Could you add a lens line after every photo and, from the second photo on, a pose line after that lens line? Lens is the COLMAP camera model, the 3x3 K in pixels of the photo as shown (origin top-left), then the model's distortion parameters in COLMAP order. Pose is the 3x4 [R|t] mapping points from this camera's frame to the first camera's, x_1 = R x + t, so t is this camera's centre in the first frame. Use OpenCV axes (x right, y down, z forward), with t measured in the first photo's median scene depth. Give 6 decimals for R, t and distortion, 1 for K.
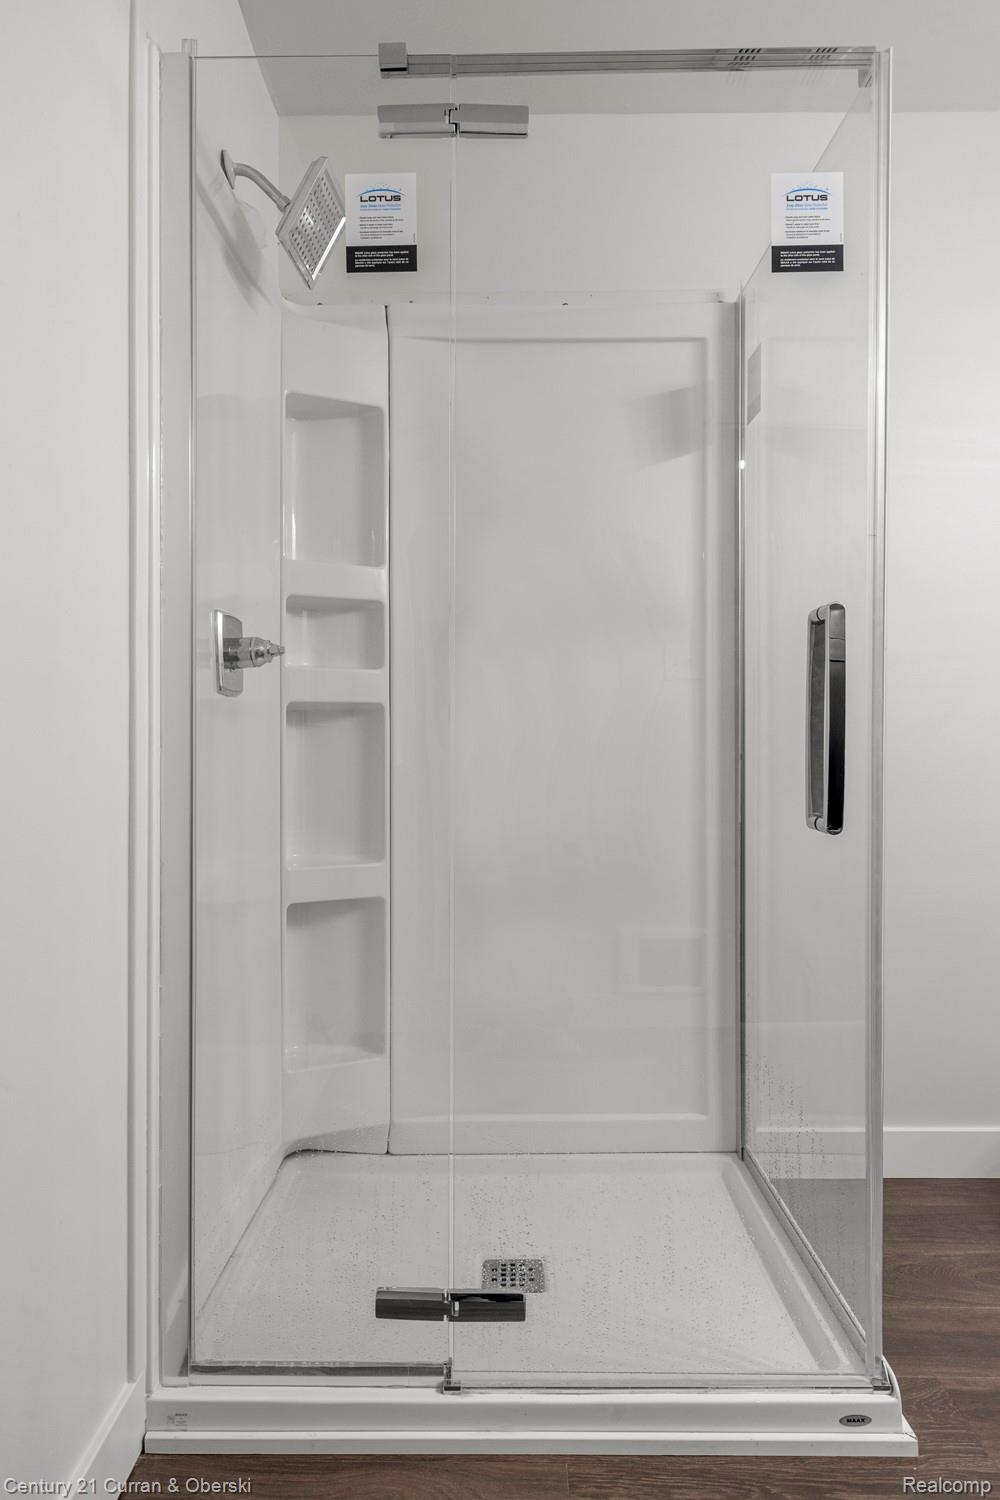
lens RADIAL K [[974.3, 0, 495.1], [0, 974.3, 746.3], [0, 0, 1]] dist [0.008834, -0.012557]
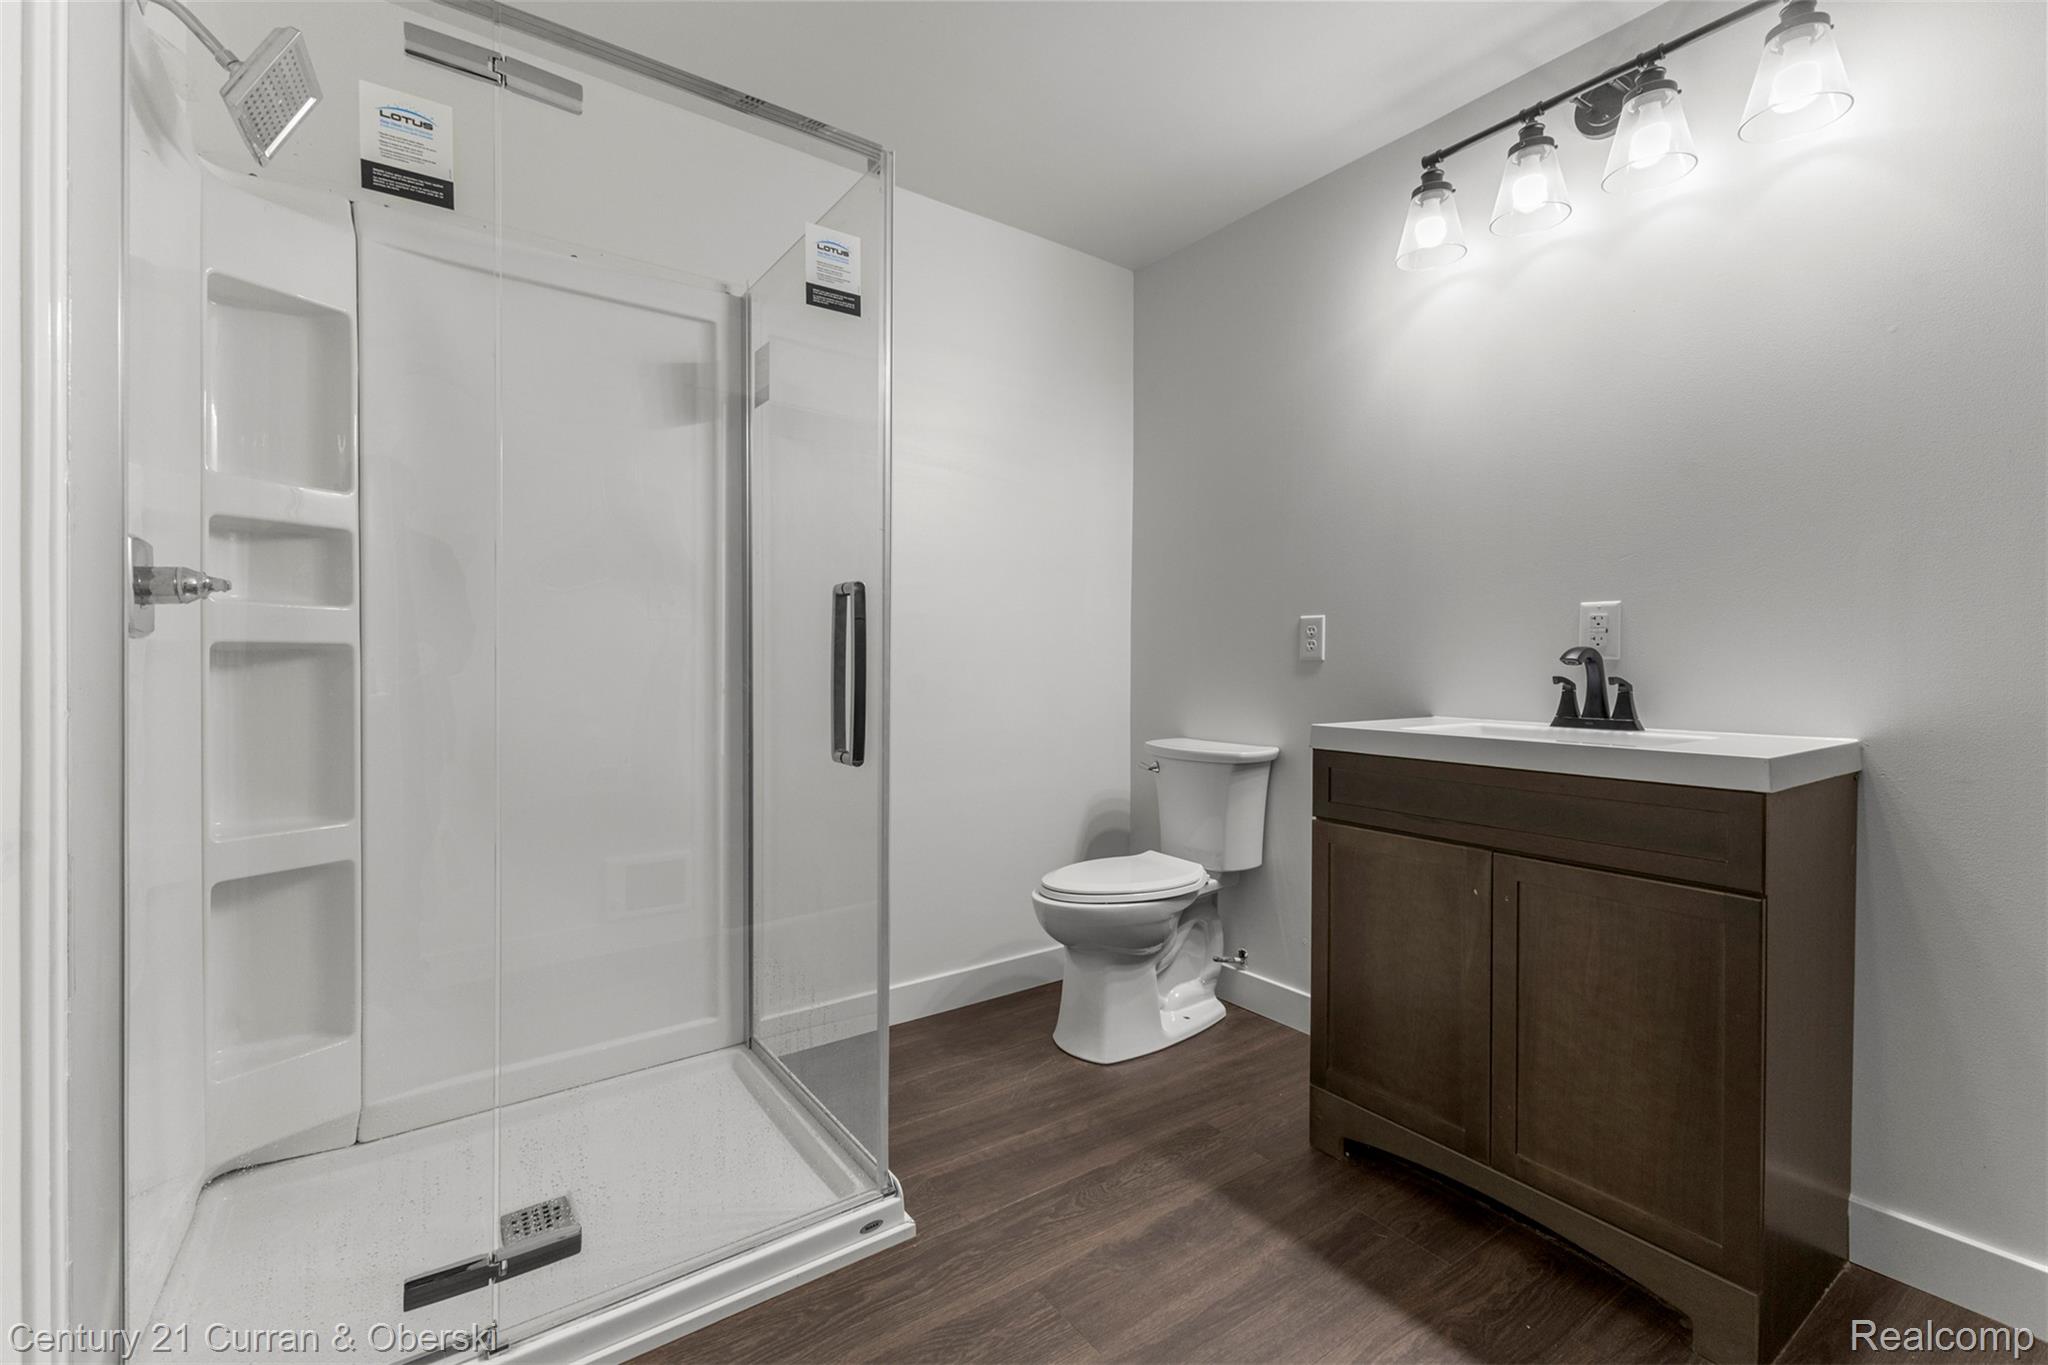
lens RADIAL K [[893.1, 0, 1030.4], [0, 893.1, 660.7], [0, 0, 1]] dist [0.001899, -0.001430]
pose [[0.798688, 0.003415, 0.601736, -0.124217], [-0.001775, 0.999993, -0.003319, -0.030892], [-0.601743, 0.001582, 0.798688, -0.040416]]
